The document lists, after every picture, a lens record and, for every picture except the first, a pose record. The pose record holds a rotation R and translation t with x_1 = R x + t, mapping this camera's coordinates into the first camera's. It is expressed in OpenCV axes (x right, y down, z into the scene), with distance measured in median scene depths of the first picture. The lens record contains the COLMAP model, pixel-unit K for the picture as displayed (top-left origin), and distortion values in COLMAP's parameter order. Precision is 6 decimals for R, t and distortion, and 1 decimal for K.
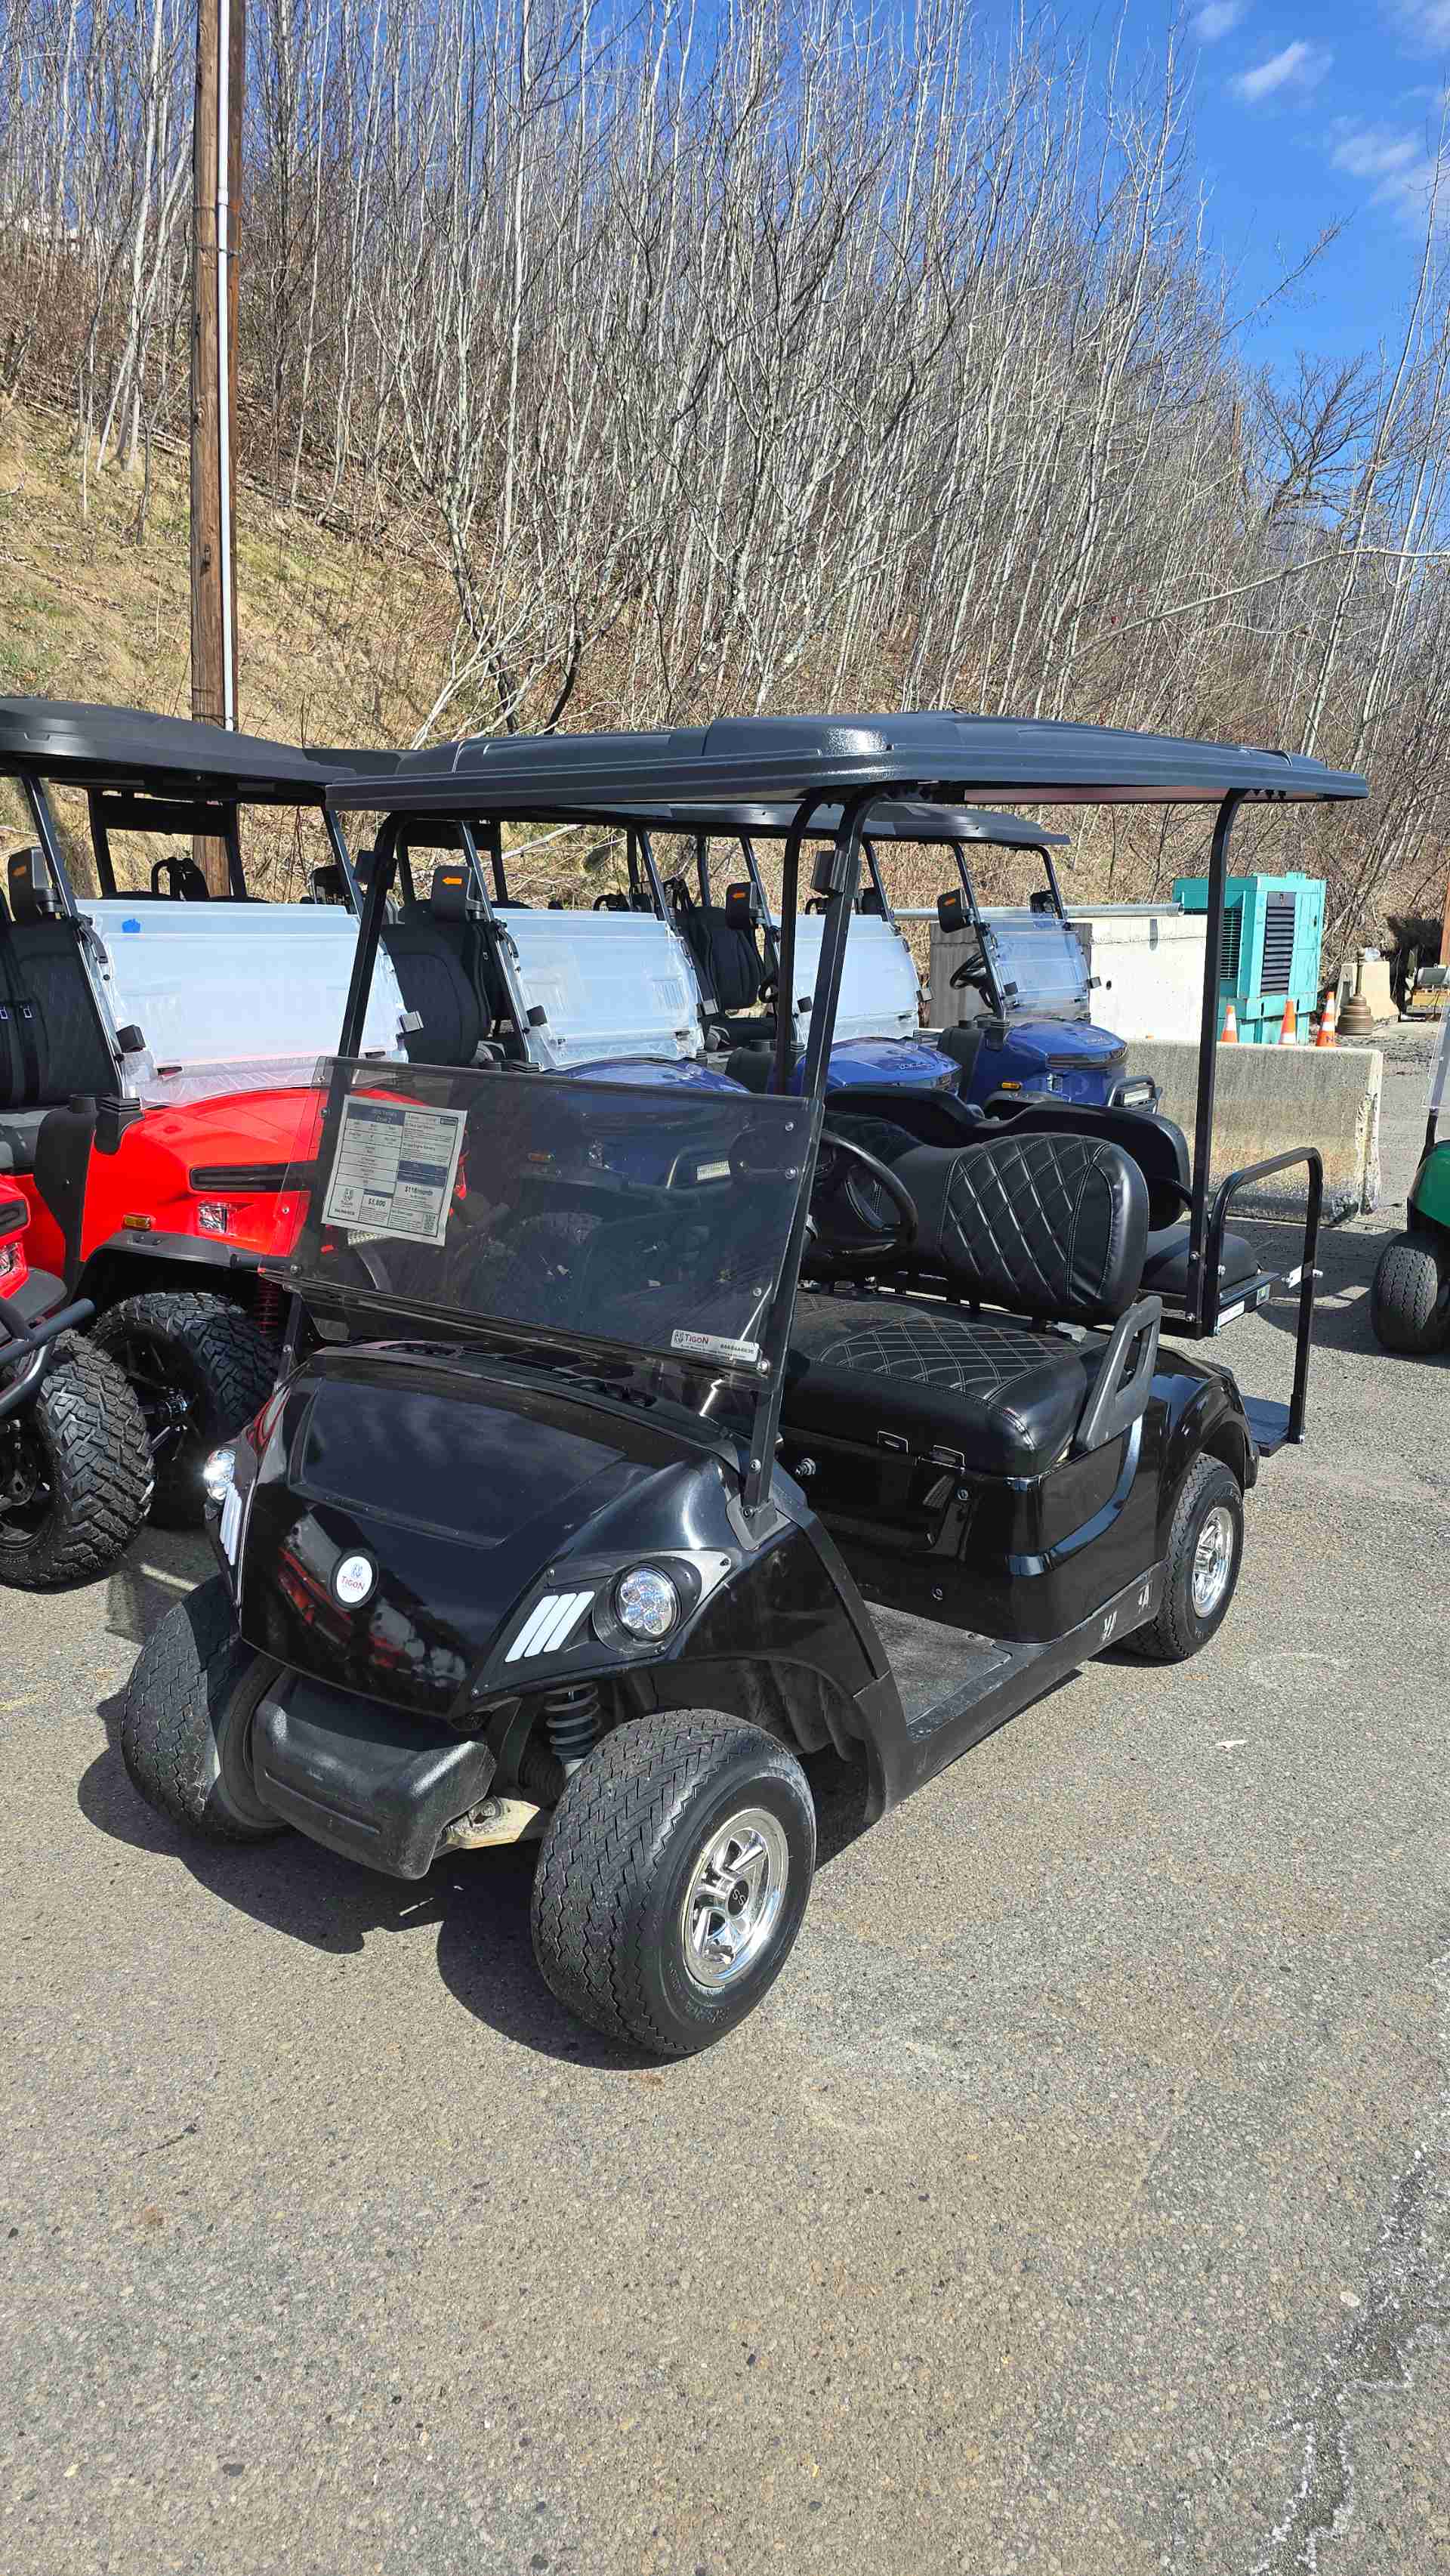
lens RADIAL K [[1588.3, 0, 725.0], [0, 1588.3, 1288.0], [0, 0, 1]] dist [0.027777, -0.003434]
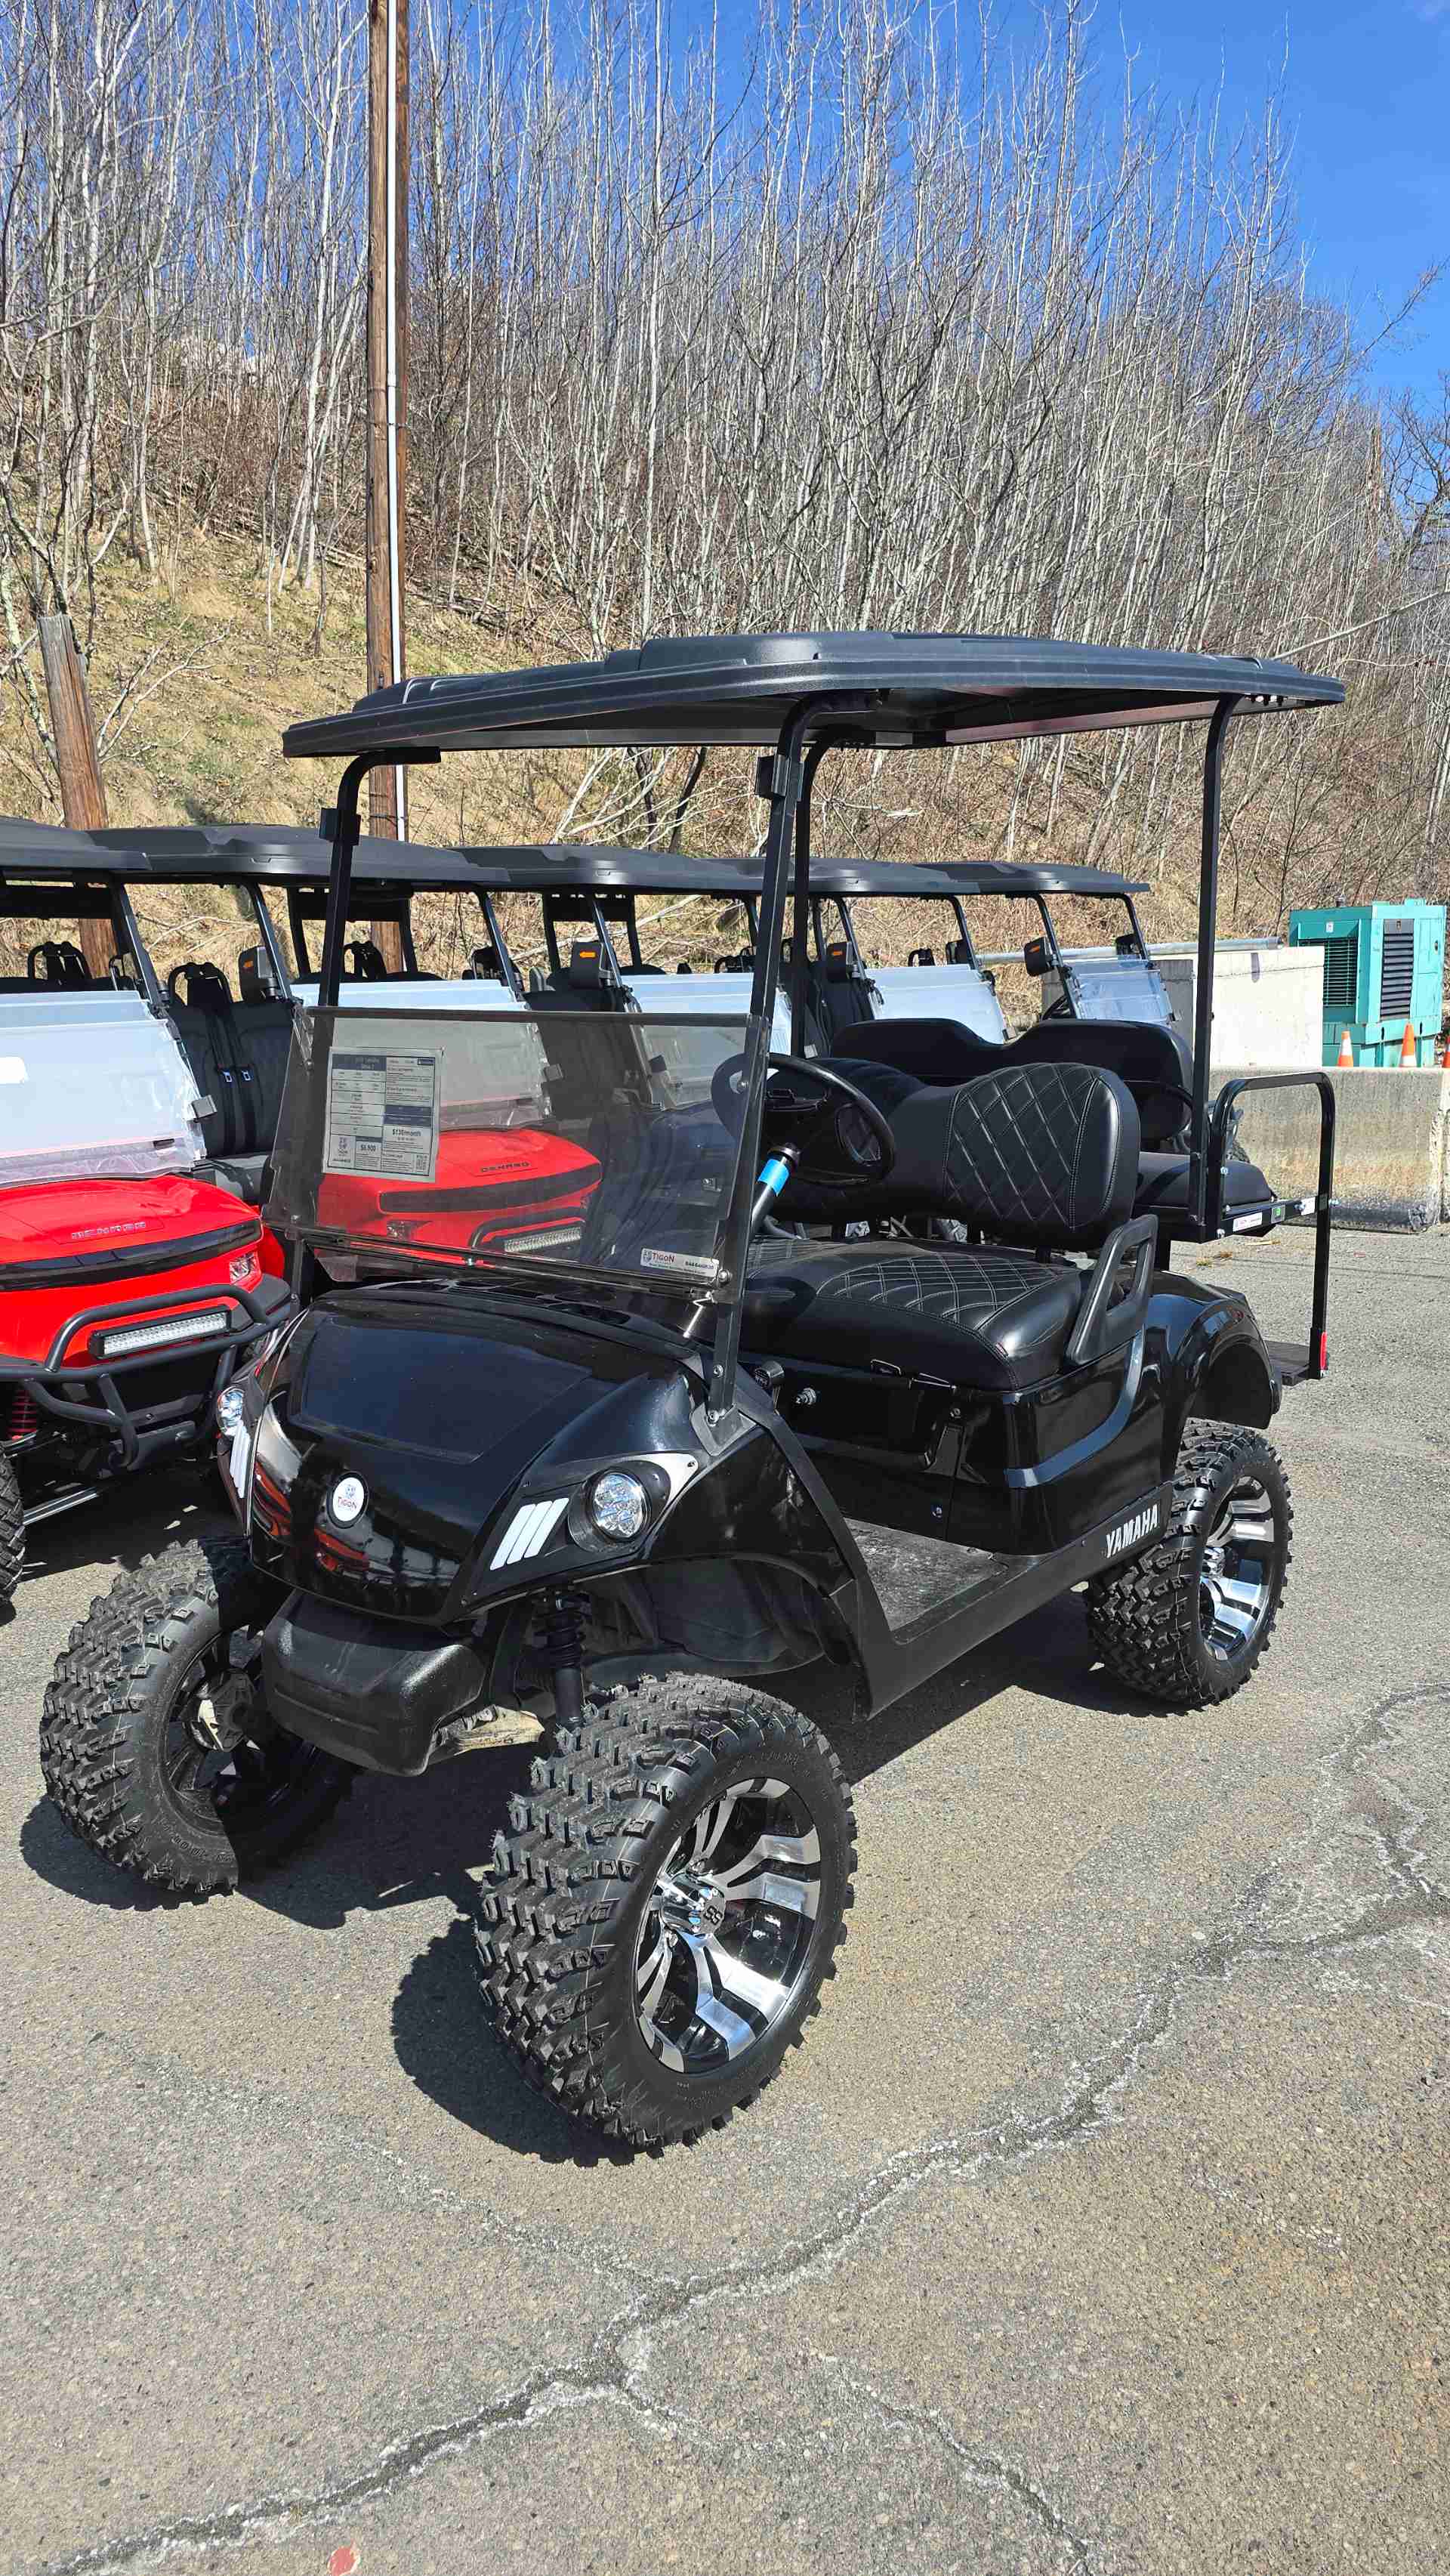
lens RADIAL K [[1588.3, 0, 725.0], [0, 1588.3, 1288.0], [0, 0, 1]] dist [0.027777, -0.003434]
pose [[0.994885, -0.021247, -0.098751, 0.027355], [0.018446, 0.999403, -0.029198, 0.019457], [0.099313, 0.027228, 0.994684, -0.105245]]
